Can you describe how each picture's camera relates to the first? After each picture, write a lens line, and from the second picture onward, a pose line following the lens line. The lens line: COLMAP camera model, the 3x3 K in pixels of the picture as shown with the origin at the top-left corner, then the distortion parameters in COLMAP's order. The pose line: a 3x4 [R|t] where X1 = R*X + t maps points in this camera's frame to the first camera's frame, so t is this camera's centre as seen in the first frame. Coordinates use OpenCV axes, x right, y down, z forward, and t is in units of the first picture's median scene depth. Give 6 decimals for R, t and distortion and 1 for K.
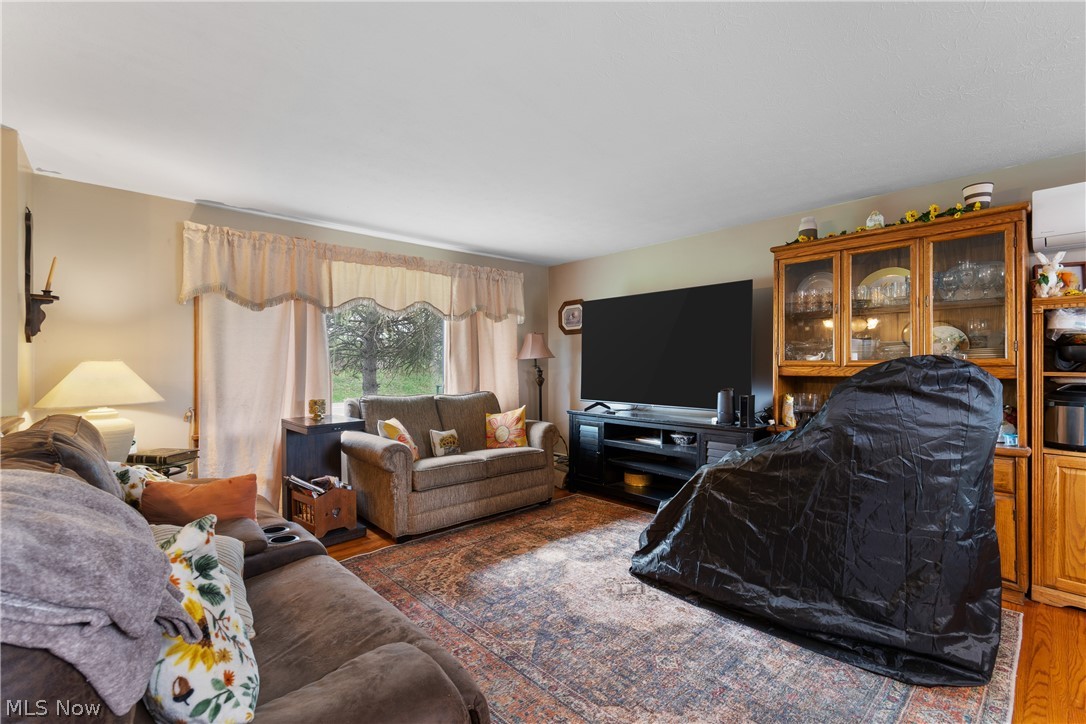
lens RADIAL K [[484.5, 0, 545.5], [0, 484.5, 362.7], [0, 0, 1]] dist [0.002795, -0.001238]
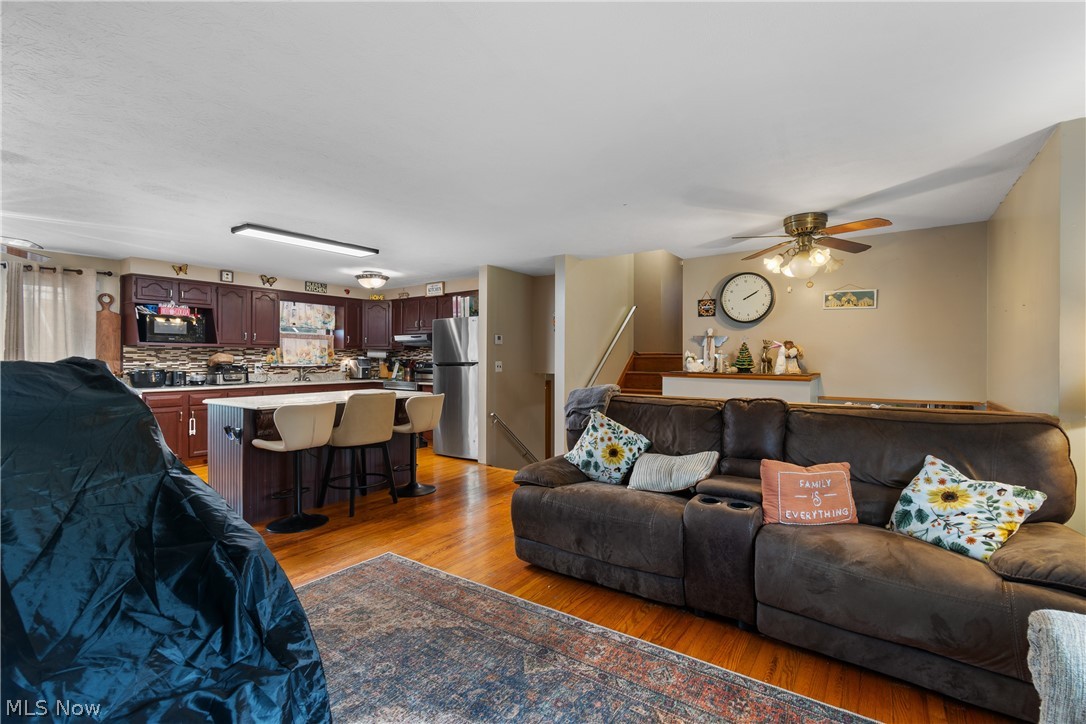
lens RADIAL K [[484.5, 0, 552.1], [0, 484.5, 361.4], [0, 0, 1]] dist [0.002795, -0.001238]
pose [[-0.974136, 0.002698, -0.225948, 0.084513], [0.002376, 0.999996, 0.001696, -0.003021], [0.225951, 0.001115, -0.974138, 1.220117]]
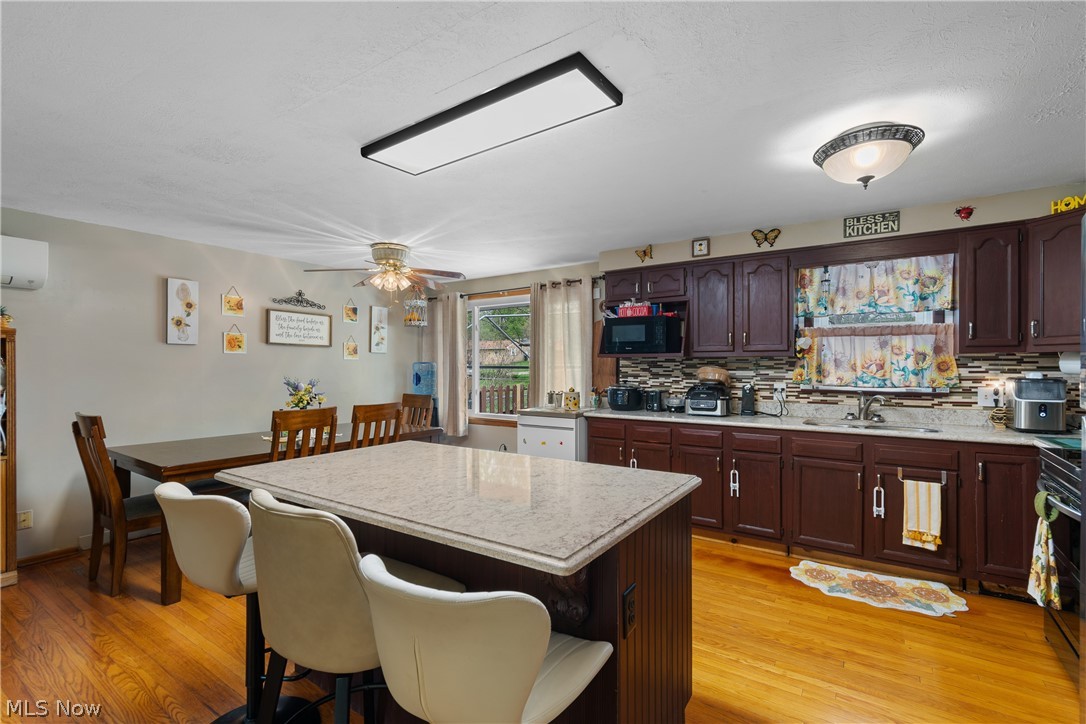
lens RADIAL K [[484.5, 0, 556.4], [0, 484.5, 367.0], [0, 0, 1]] dist [0.002795, -0.001238]
pose [[-0.256832, 0.000268, 0.966456, -0.183095], [-0.002727, 0.999996, -0.001002, -0.030775], [-0.966452, -0.002893, -0.256830, -0.183074]]
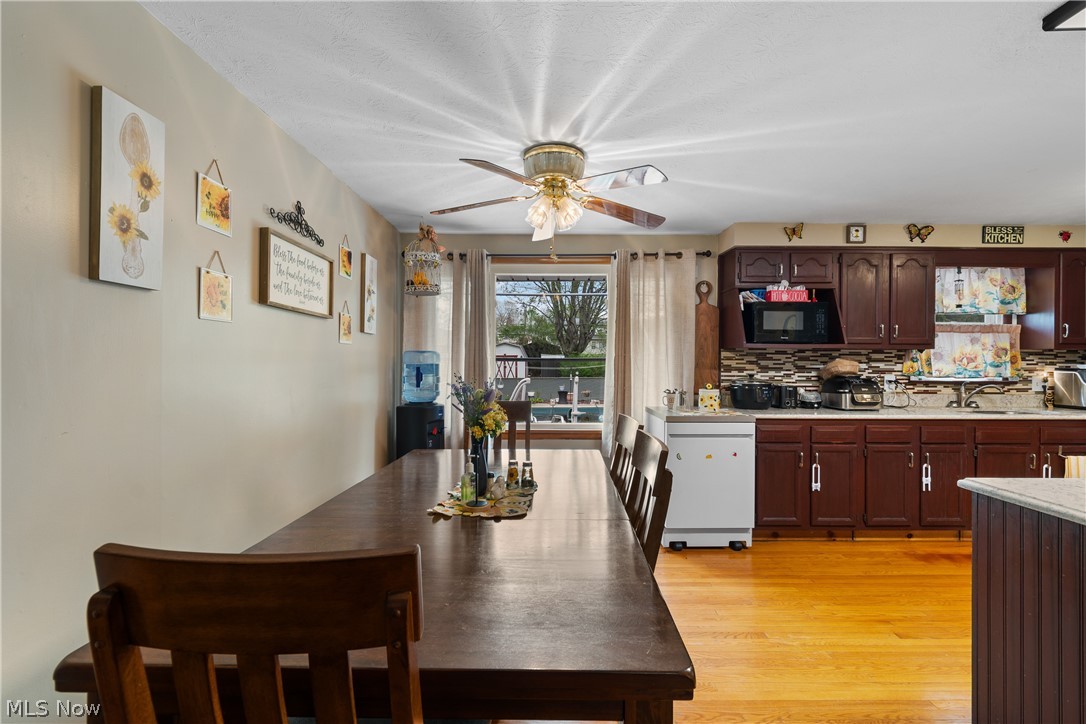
lens RADIAL K [[484.5, 0, 565.4], [0, 484.5, 361.2], [0, 0, 1]] dist [0.002795, -0.001238]
pose [[-0.753448, -0.001275, 0.657506, 0.628318], [-0.004820, 0.999982, -0.003584, -0.021737], [-0.657490, -0.005870, -0.753441, 0.455790]]
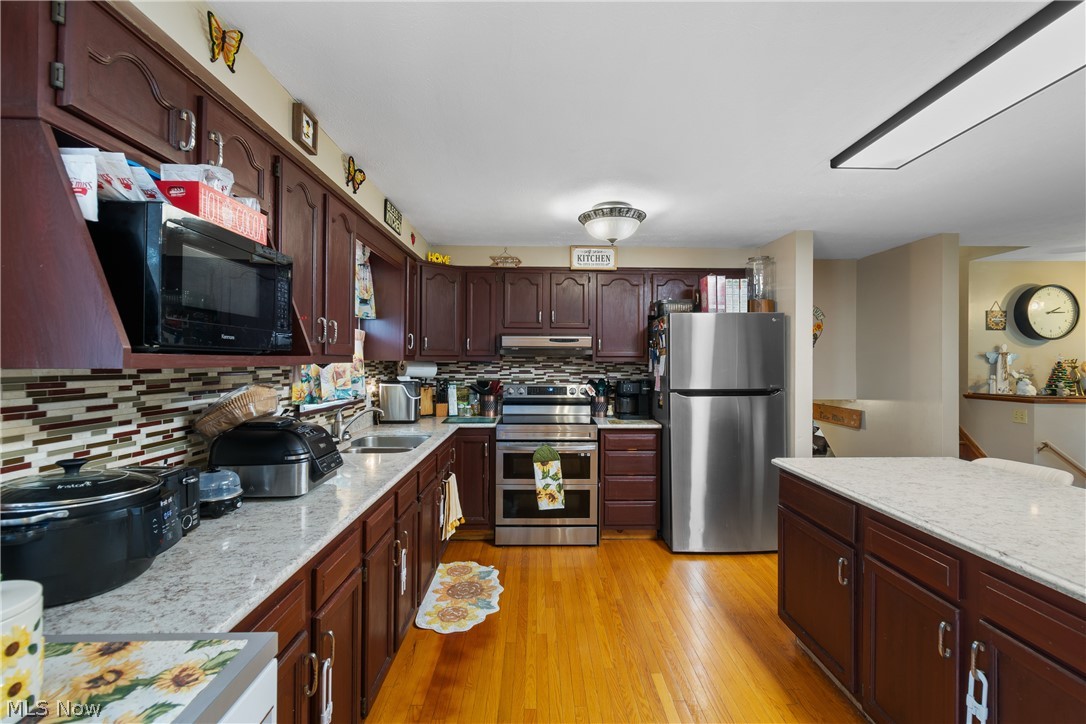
lens RADIAL K [[484.5, 0, 552.0], [0, 484.5, 360.9], [0, 0, 1]] dist [0.002795, -0.001238]
pose [[-0.645357, 0.002949, -0.763875, 1.095980], [0.000767, 0.999995, 0.003213, -0.063130], [0.763880, 0.001487, -0.645356, -0.257615]]
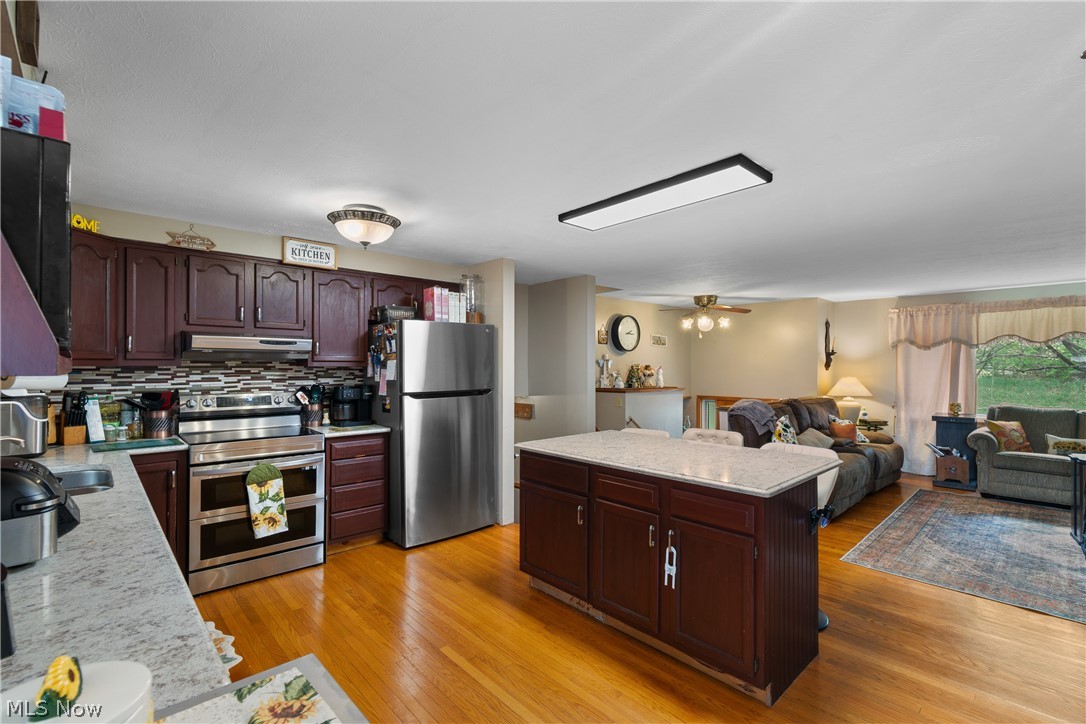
lens RADIAL K [[484.5, 0, 561.9], [0, 484.5, 368.0], [0, 0, 1]] dist [0.002795, -0.001238]
pose [[0.025427, 0.007902, -0.999645, 1.233510], [0.001223, 0.999968, 0.007935, -0.062326], [0.999676, -0.001424, 0.025417, -0.412492]]
